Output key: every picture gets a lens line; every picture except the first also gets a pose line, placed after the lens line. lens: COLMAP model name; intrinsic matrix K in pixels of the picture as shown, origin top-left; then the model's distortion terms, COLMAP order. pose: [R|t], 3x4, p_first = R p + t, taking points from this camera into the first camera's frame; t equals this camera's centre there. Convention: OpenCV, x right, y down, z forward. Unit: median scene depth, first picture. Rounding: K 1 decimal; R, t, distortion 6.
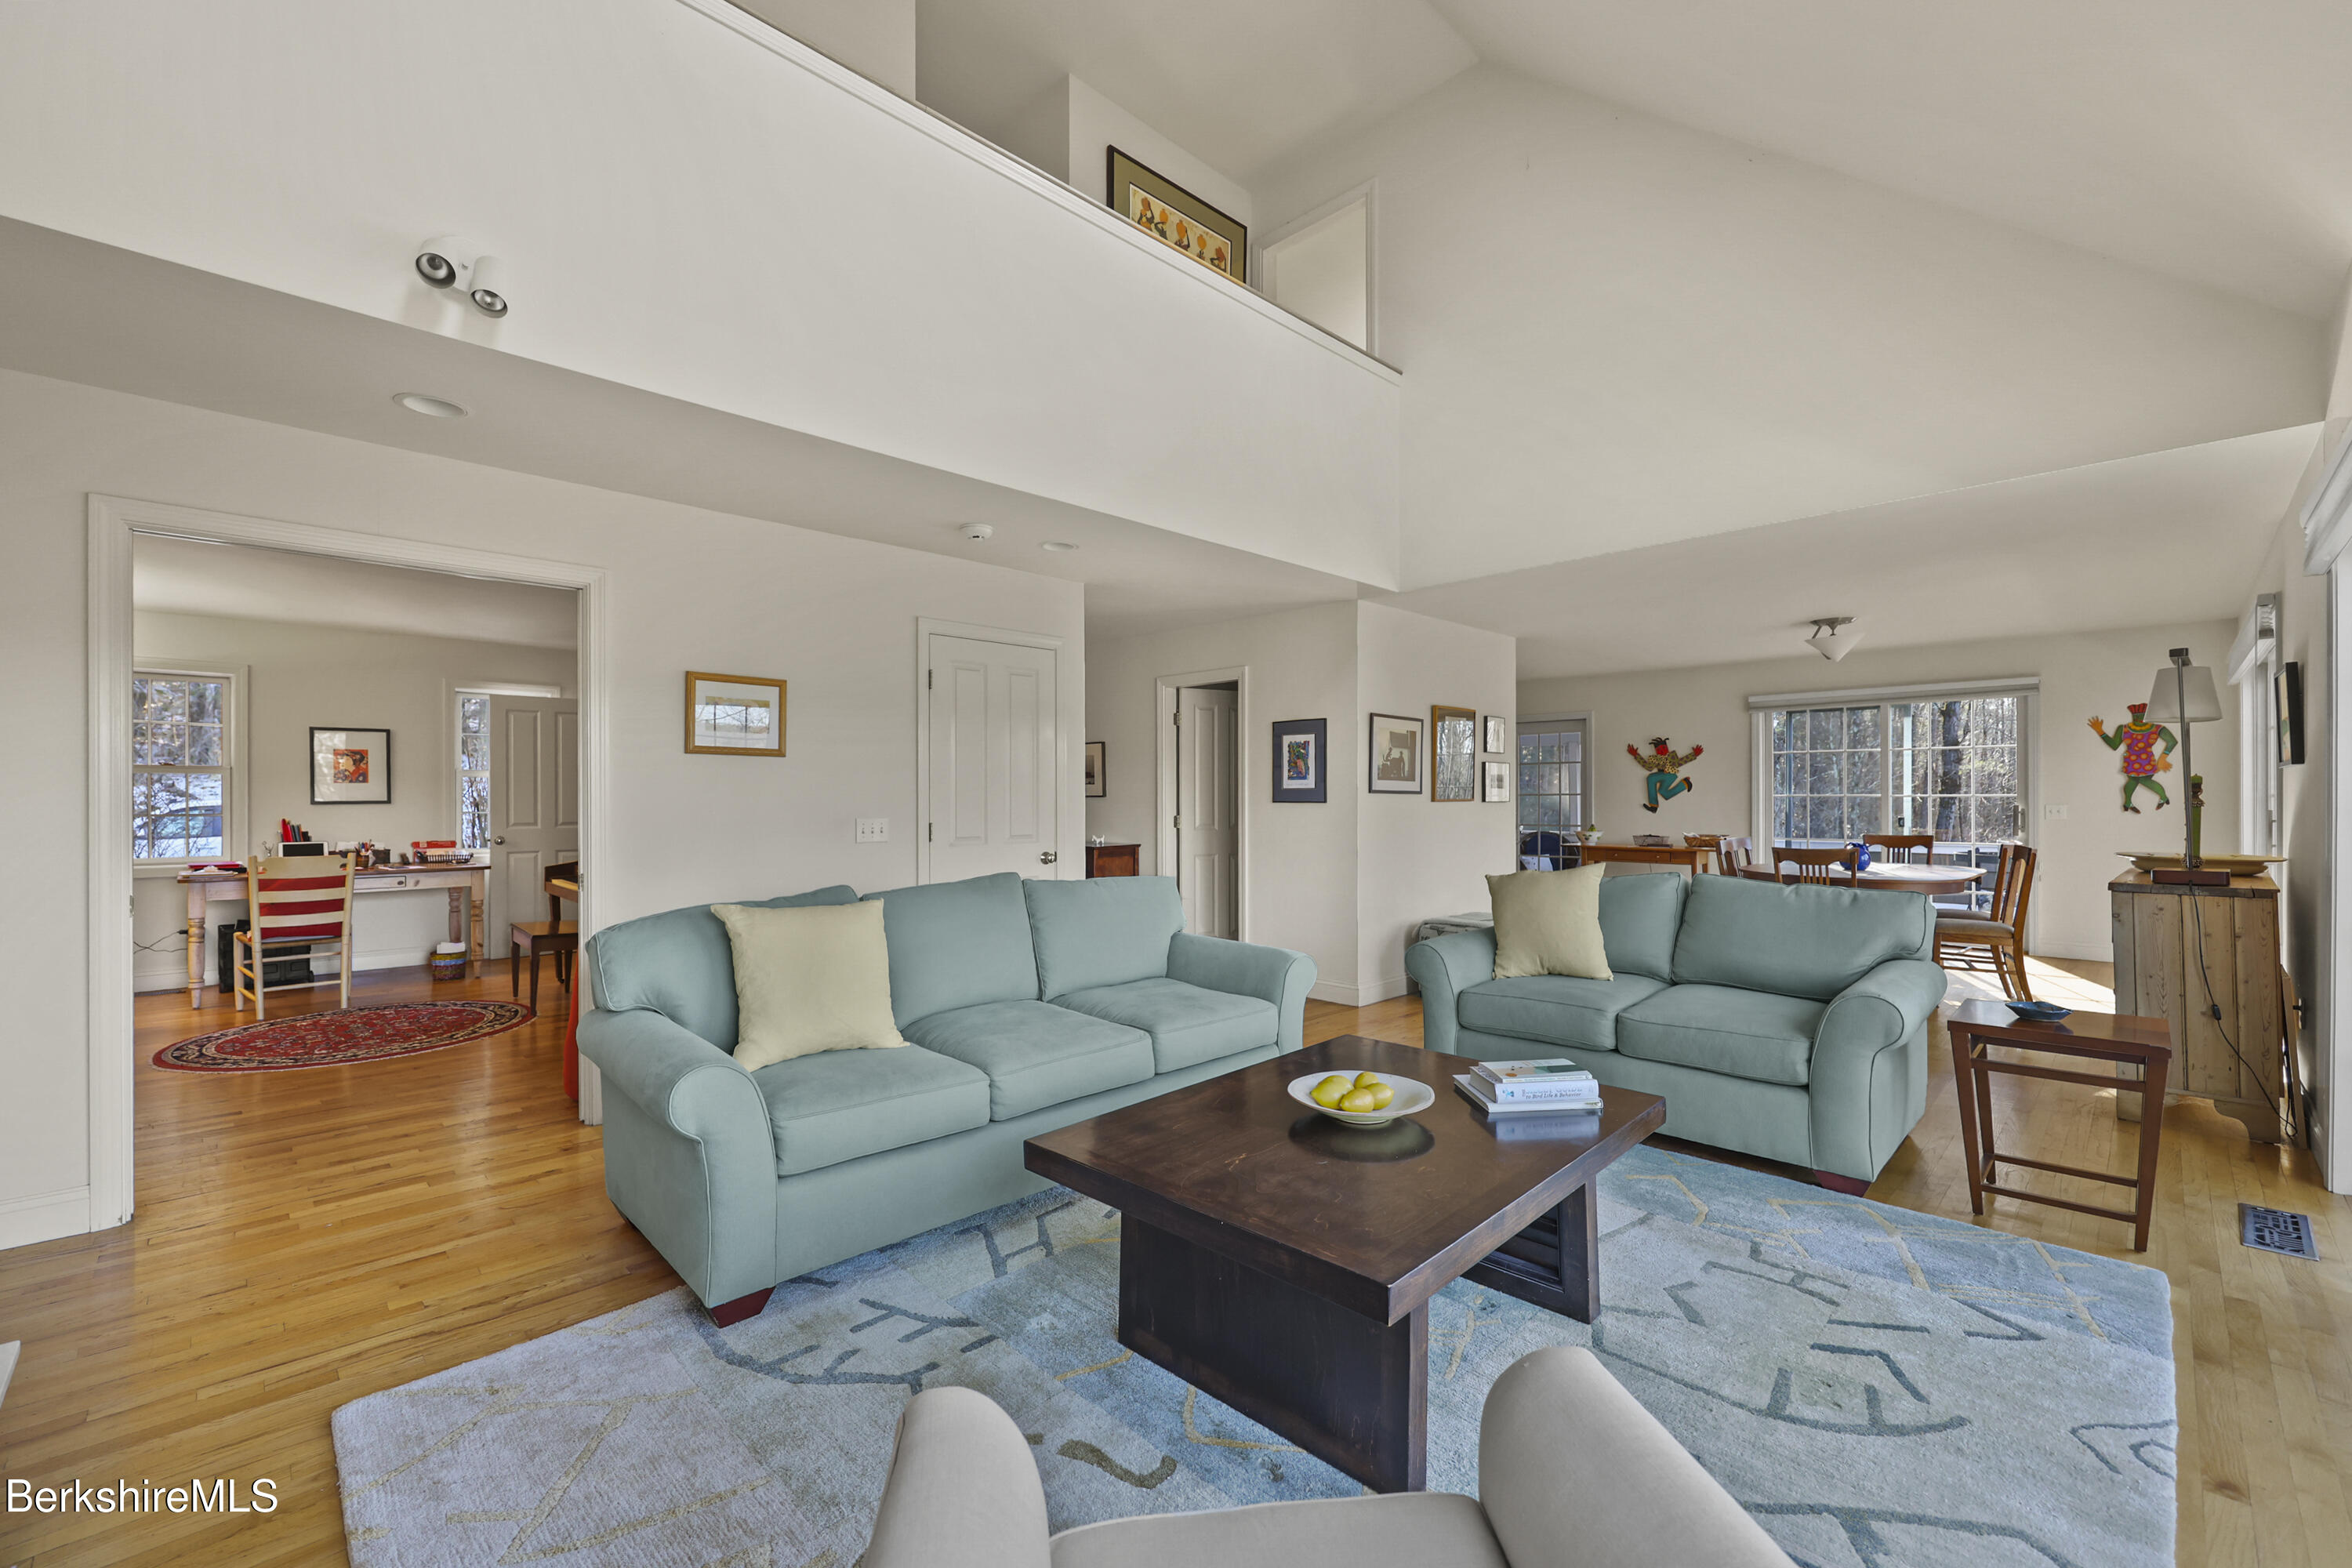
lens RADIAL K [[946.5, 0, 1192.0], [0, 946.5, 786.7], [0, 0, 1]] dist [-0.001211, 0.000103]
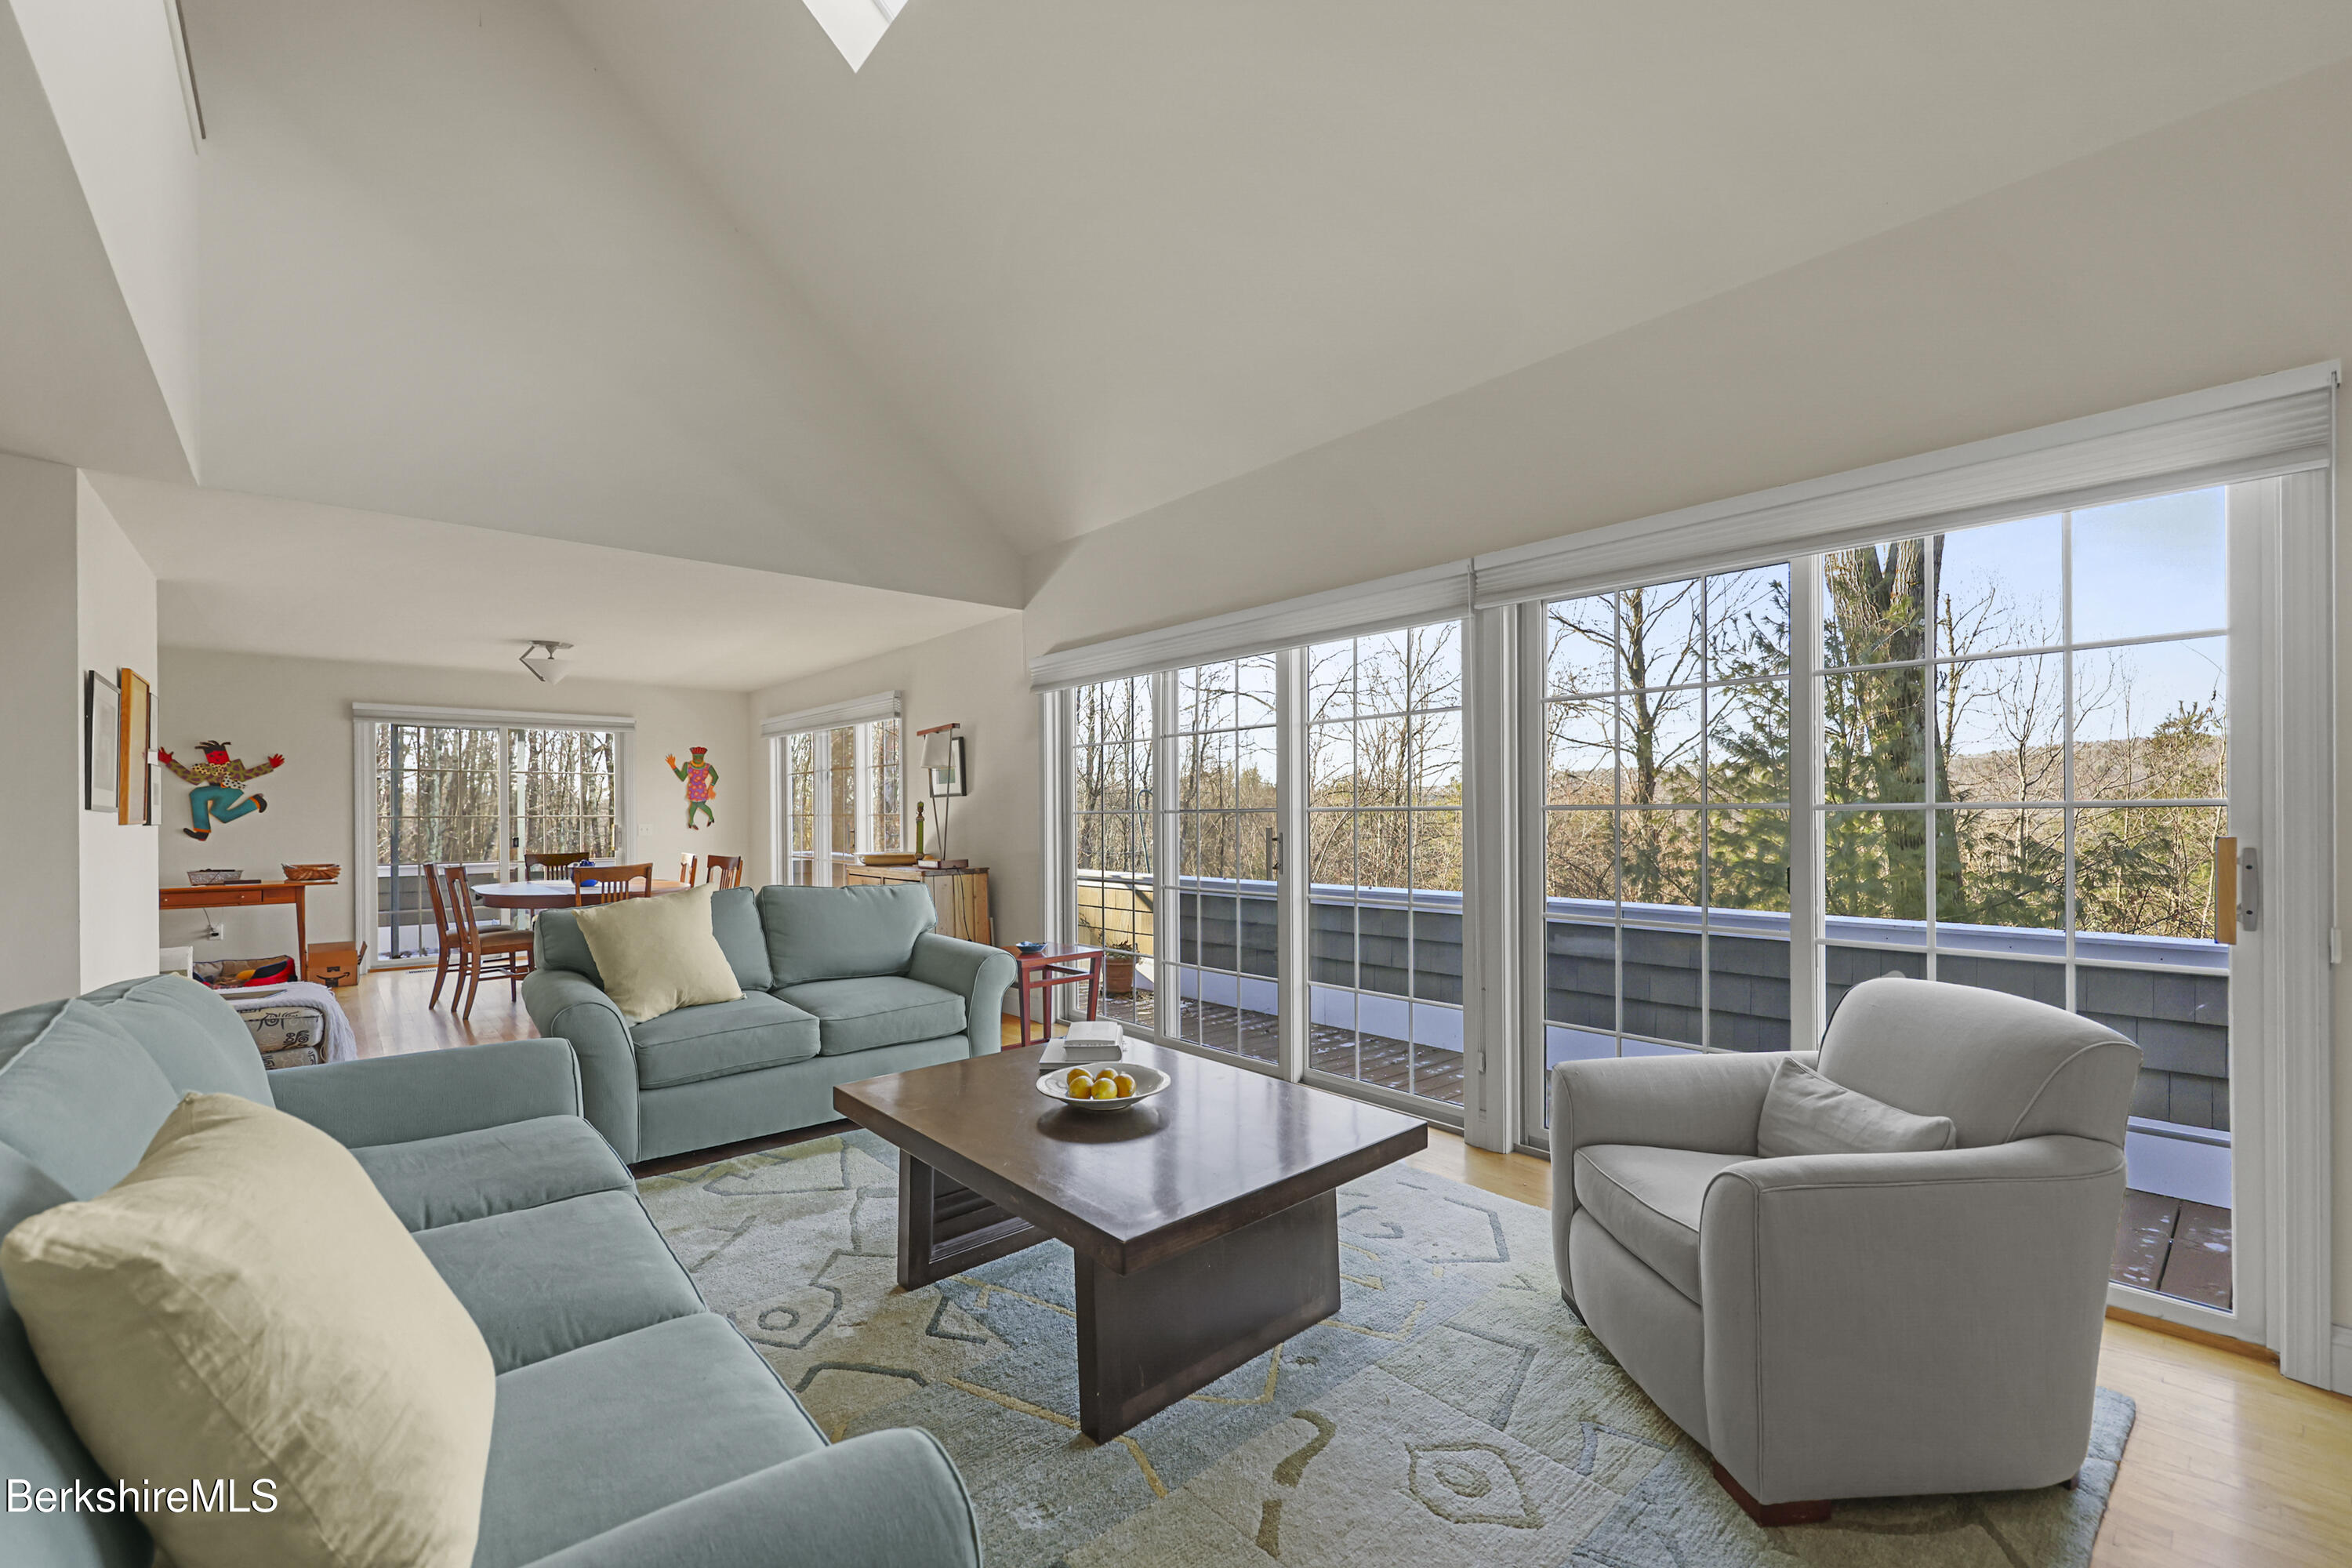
lens RADIAL K [[946.5, 0, 1133.1], [0, 946.5, 816.6], [0, 0, 1]] dist [-0.001211, 0.000103]
pose [[0.099575, 0.001124, 0.995029, -0.241929], [-0.004610, 0.999989, -0.000669, 0.007370], [-0.995019, -0.004520, 0.099579, 0.245408]]
